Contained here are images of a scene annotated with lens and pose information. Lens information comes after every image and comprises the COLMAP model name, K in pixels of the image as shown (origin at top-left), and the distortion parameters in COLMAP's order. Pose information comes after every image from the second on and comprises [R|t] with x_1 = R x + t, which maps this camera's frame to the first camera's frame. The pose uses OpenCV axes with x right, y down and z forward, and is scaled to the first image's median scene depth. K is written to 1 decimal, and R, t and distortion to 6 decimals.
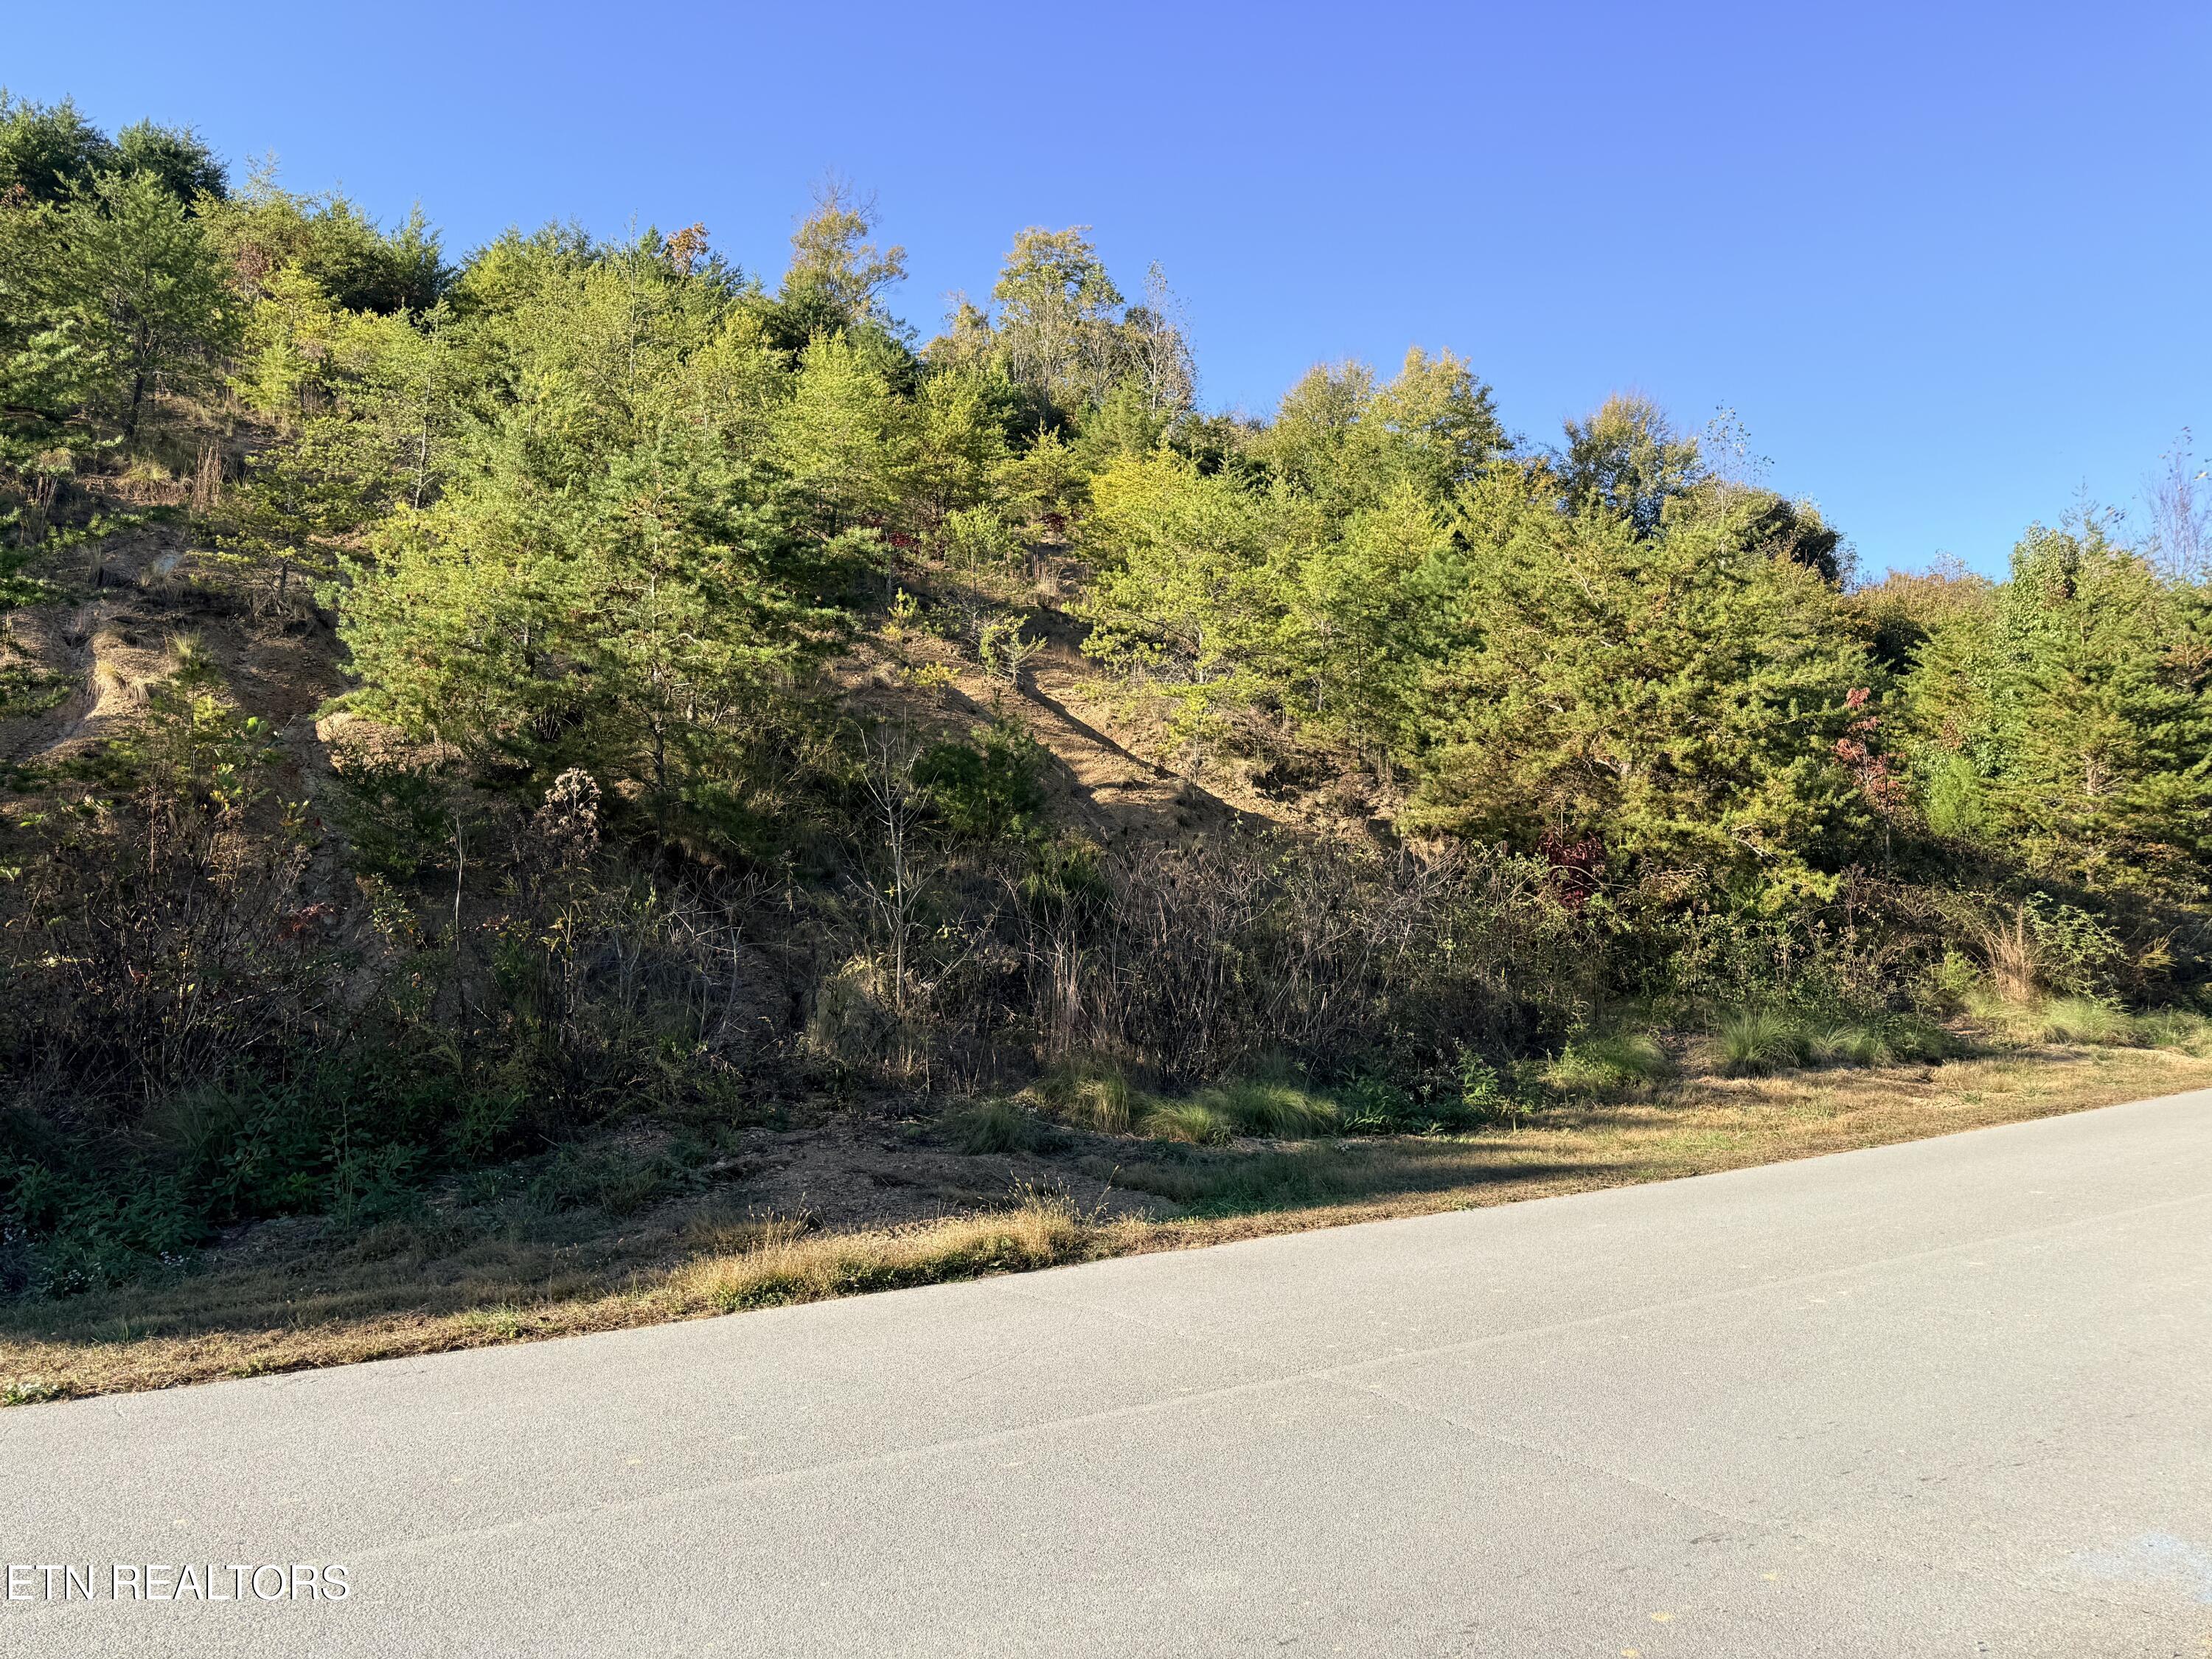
lens RADIAL K [[1540.7, 0, 1081.6], [0, 1540.7, 860.9], [0, 0, 1]] dist [0.045106, -0.052422]
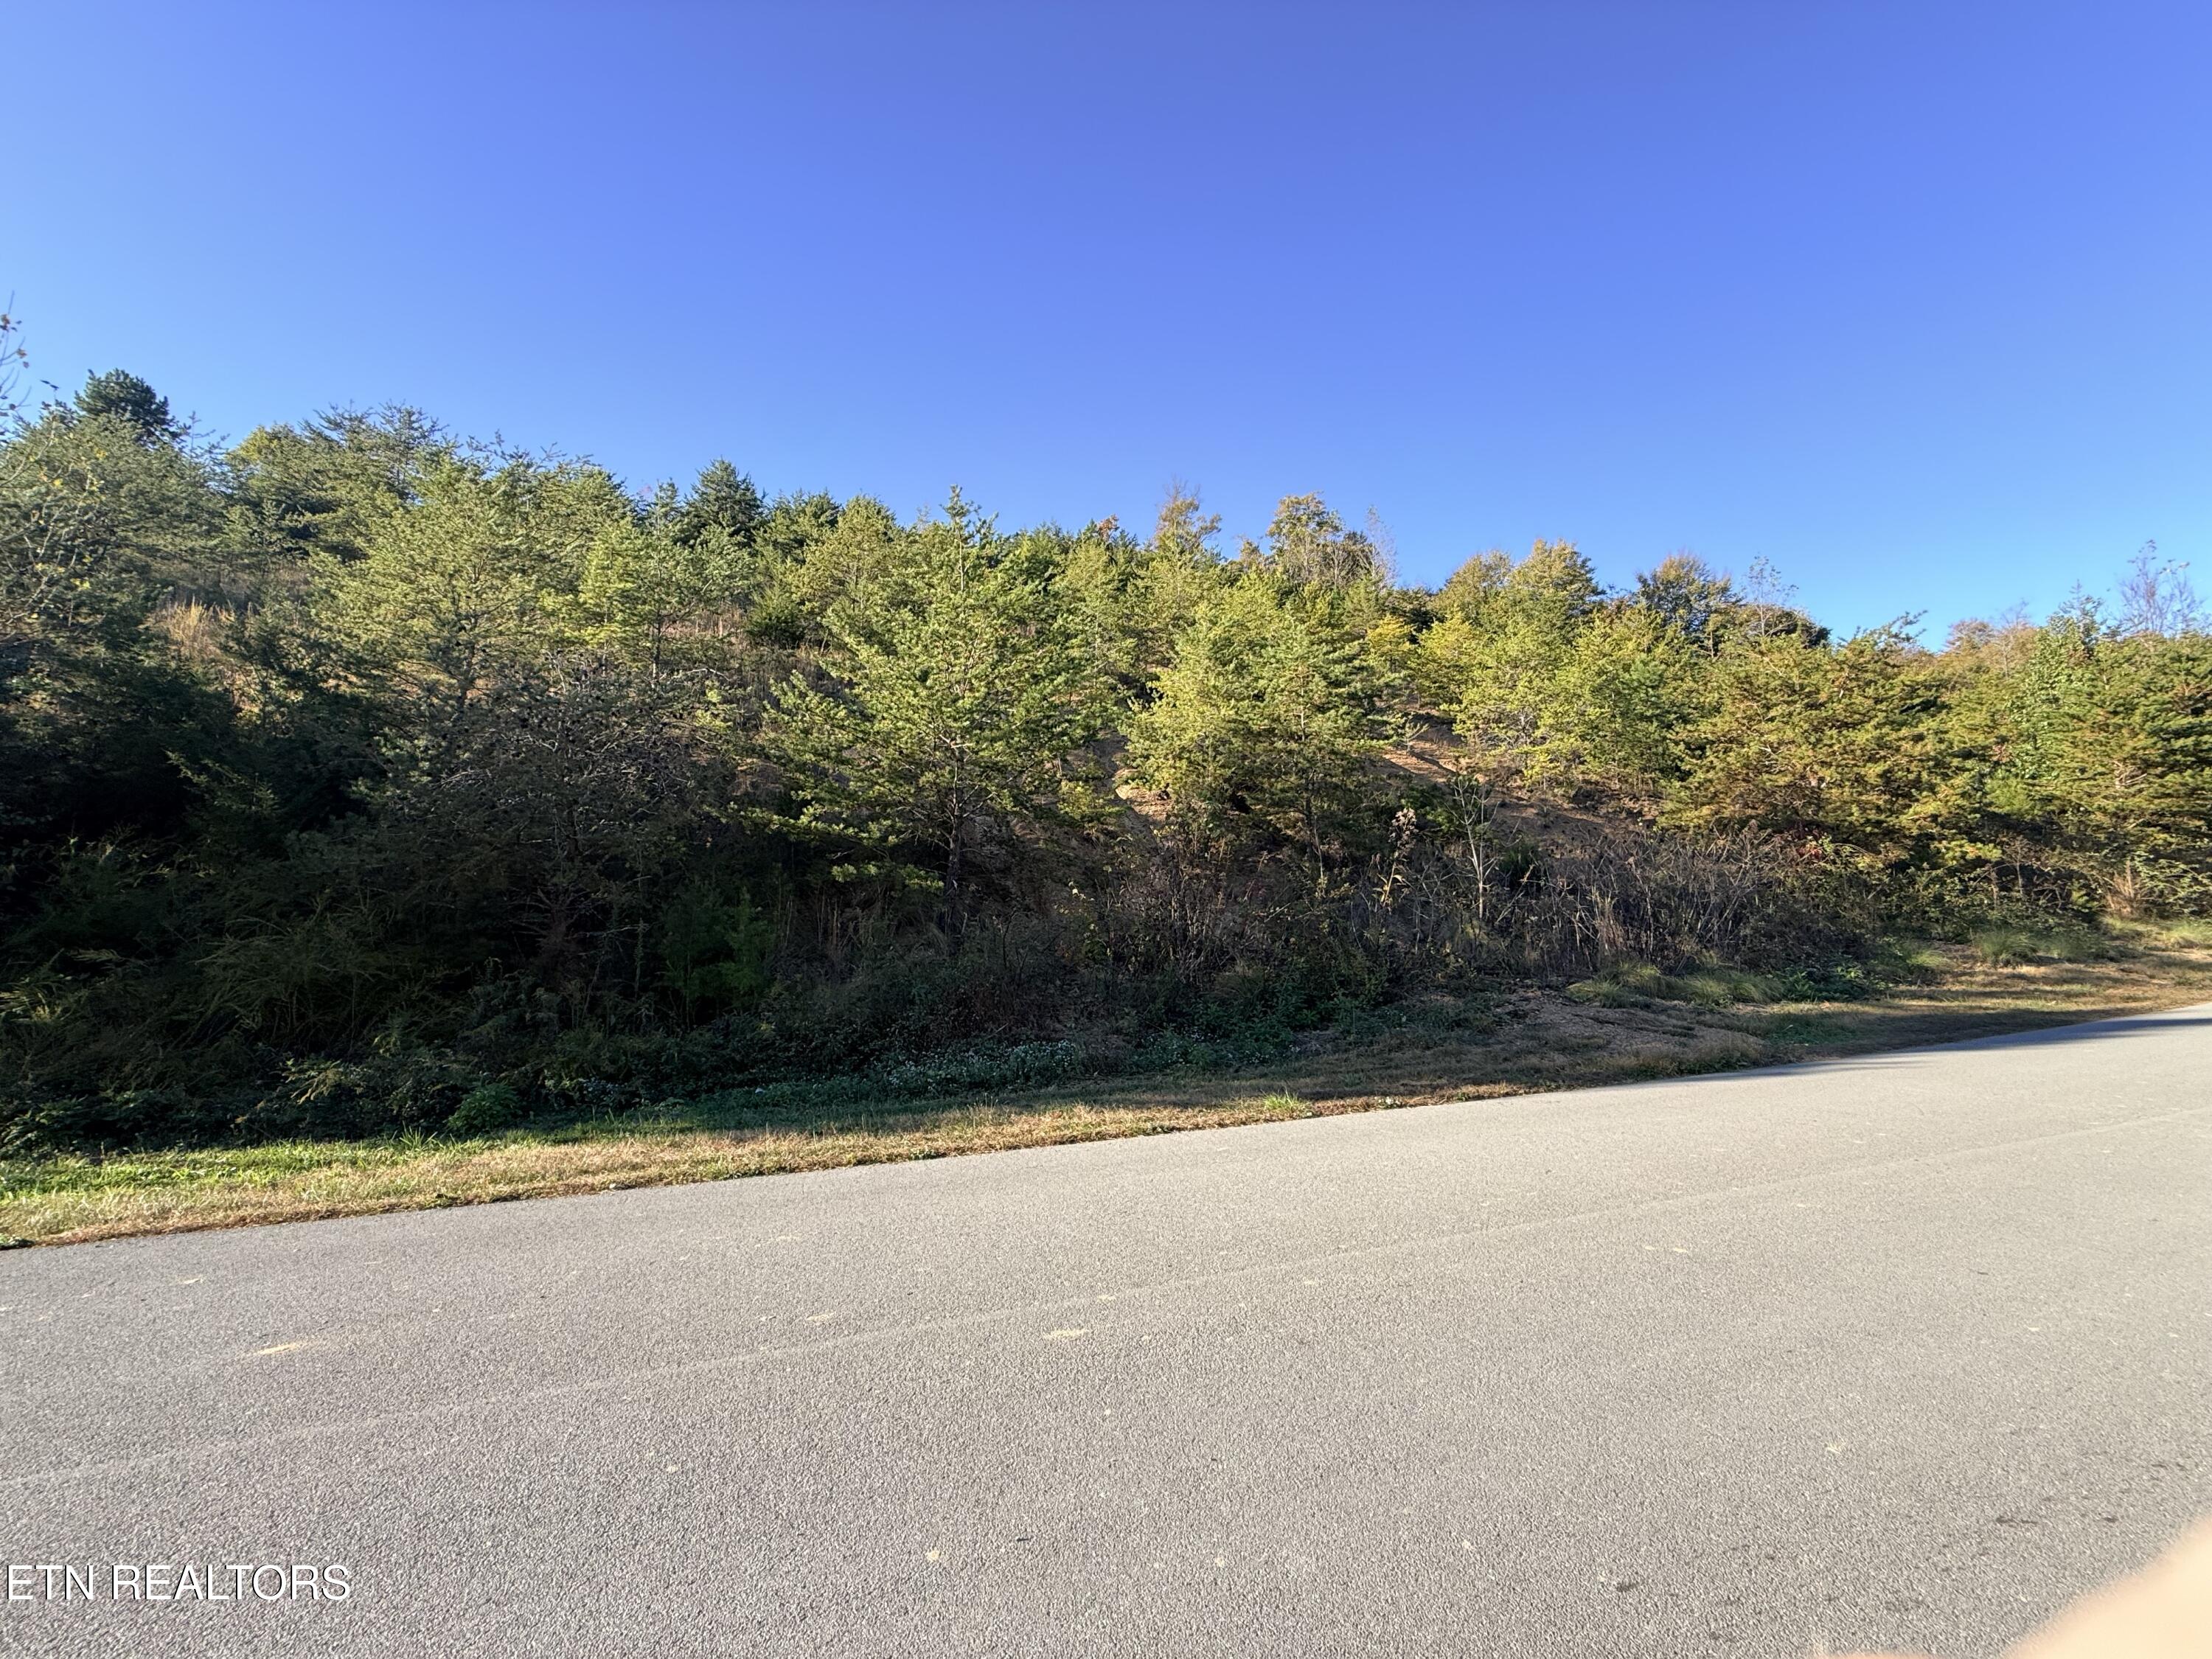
lens RADIAL K [[854.0, 0, 1095.9], [0, 854.0, 841.4], [0, 0, 1]] dist [0.001093, 0.000012]
pose [[0.975567, -0.028488, -0.217847, -0.213348], [0.026677, 0.999581, -0.011253, -0.008182], [0.218076, 0.005166, 0.975918, -0.064579]]
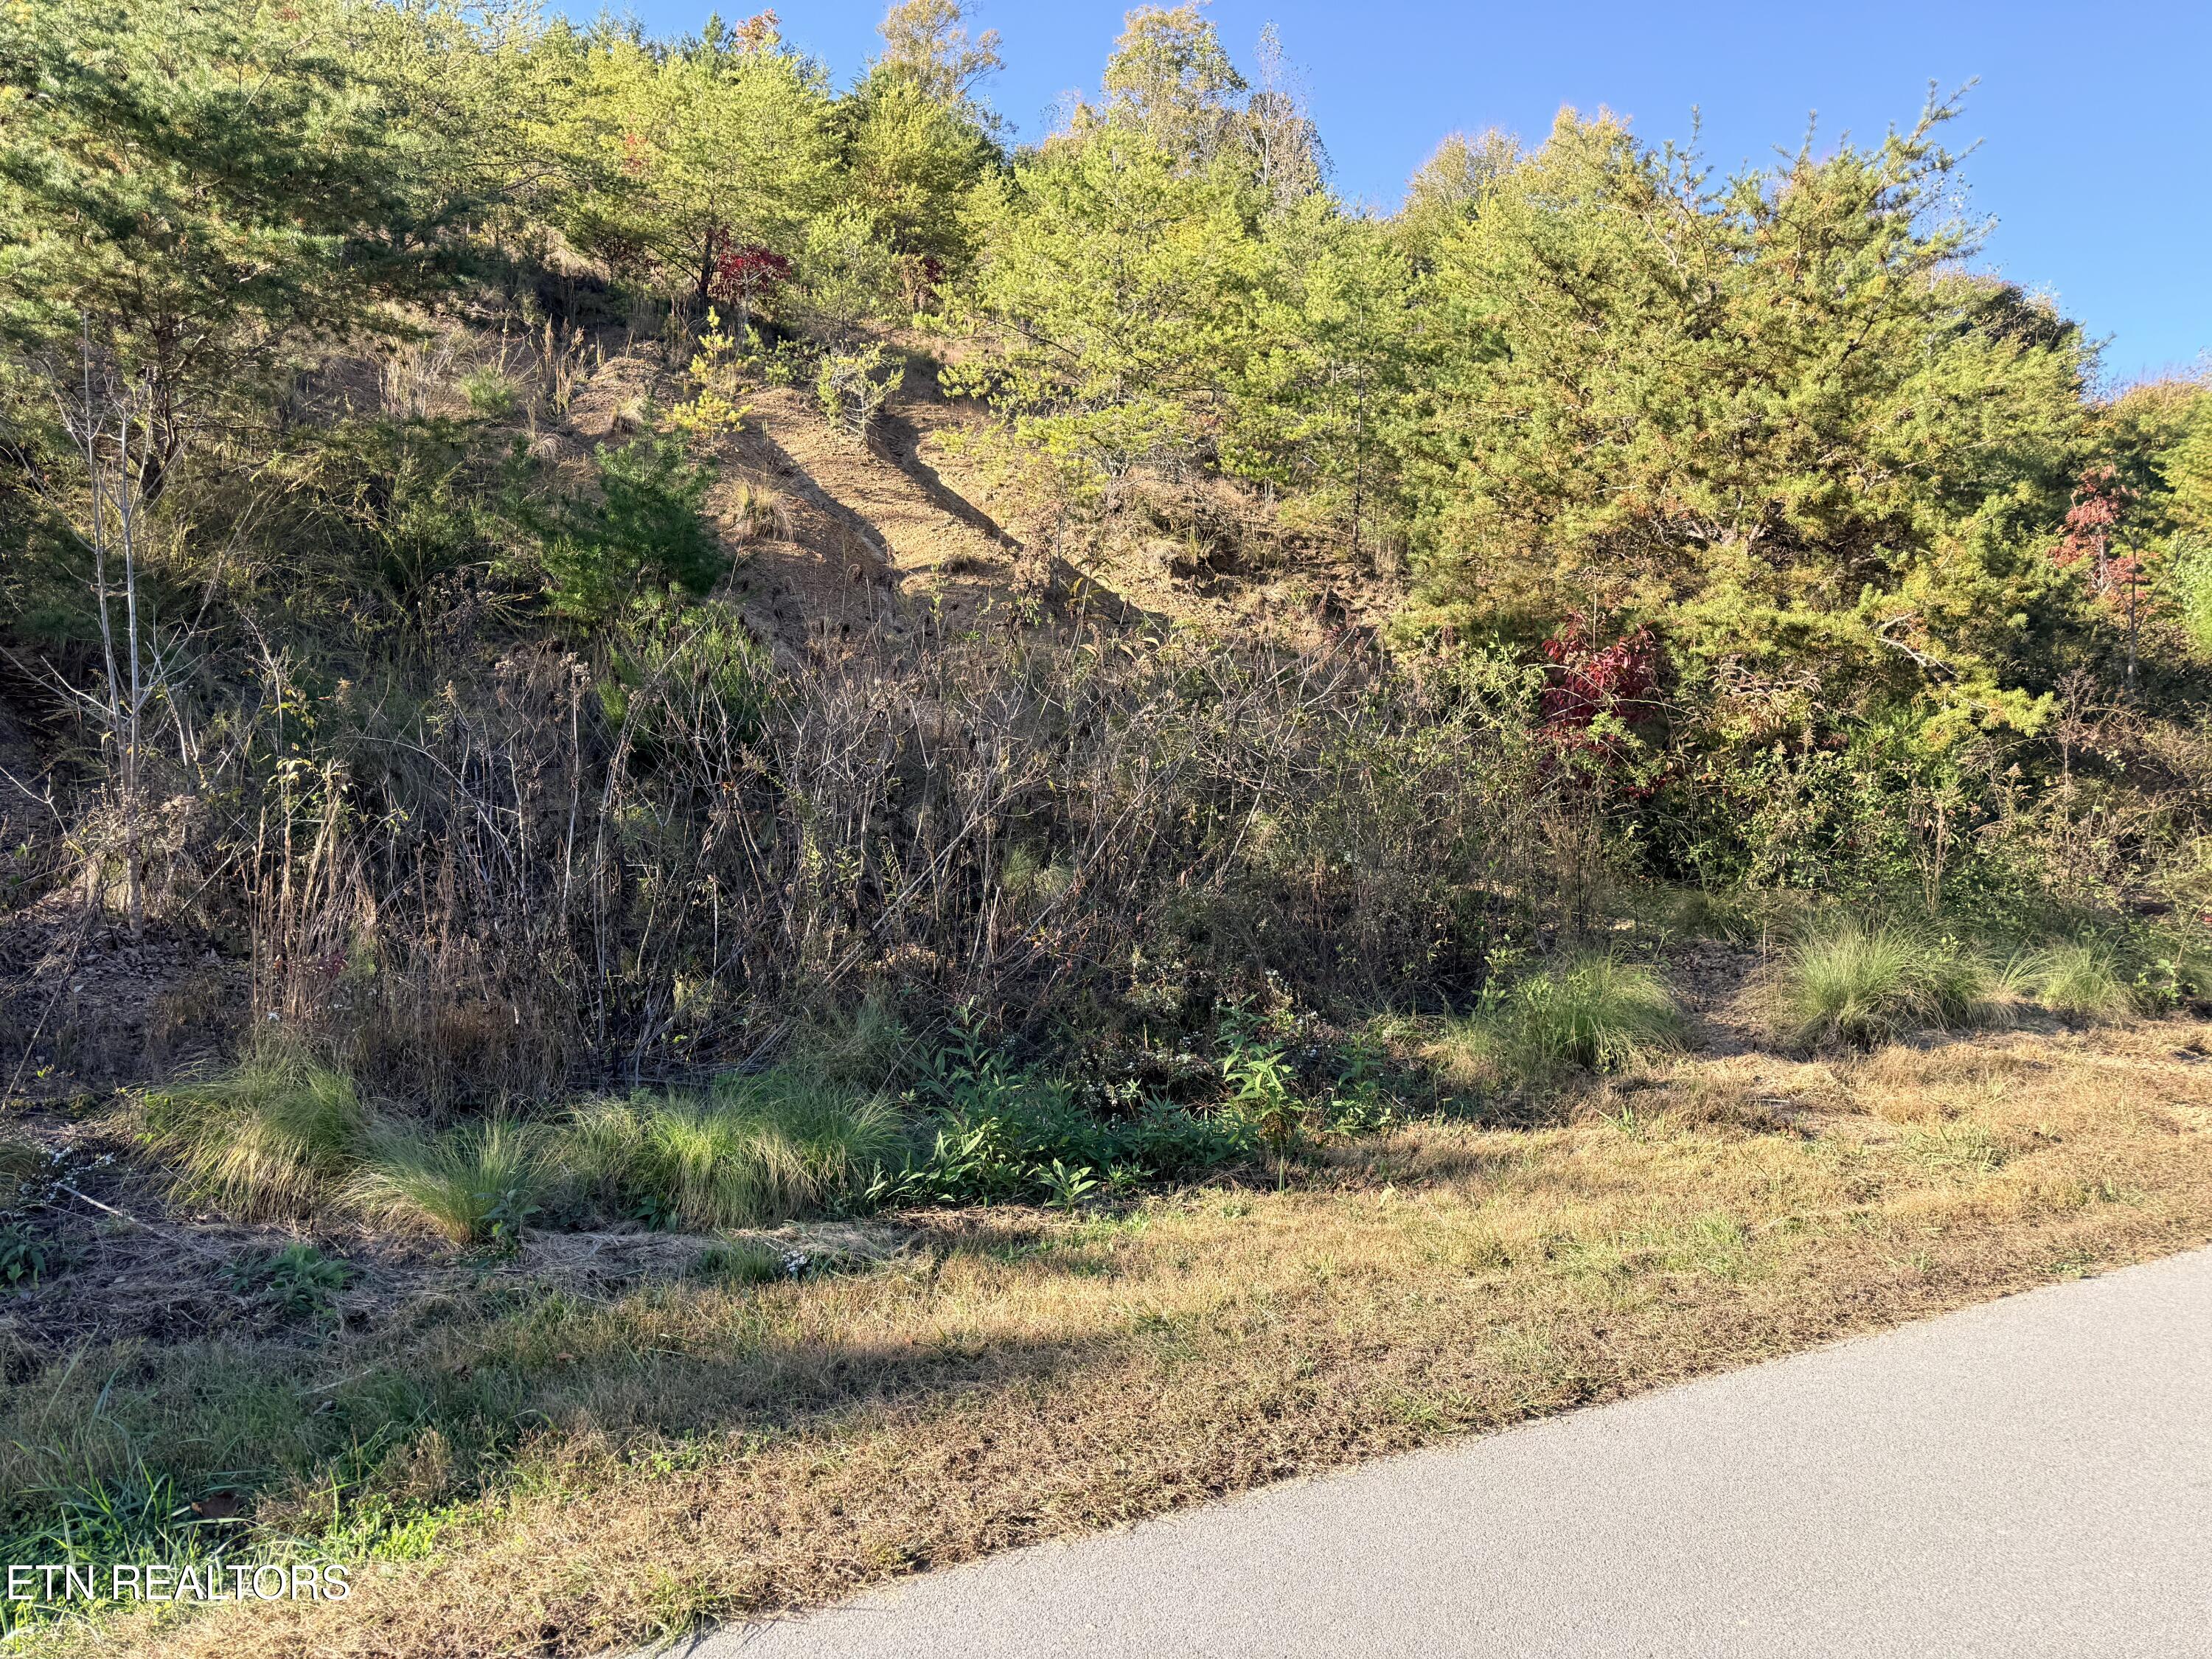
lens RADIAL K [[1540.7, 0, 1106.7], [0, 1540.7, 854.2], [0, 0, 1]] dist [0.045106, -0.052422]
pose [[0.995485, 0.008480, -0.094536, 0.159427], [-0.000608, 0.996550, 0.082990, 0.020389], [0.094914, -0.082558, 0.992056, 0.318199]]
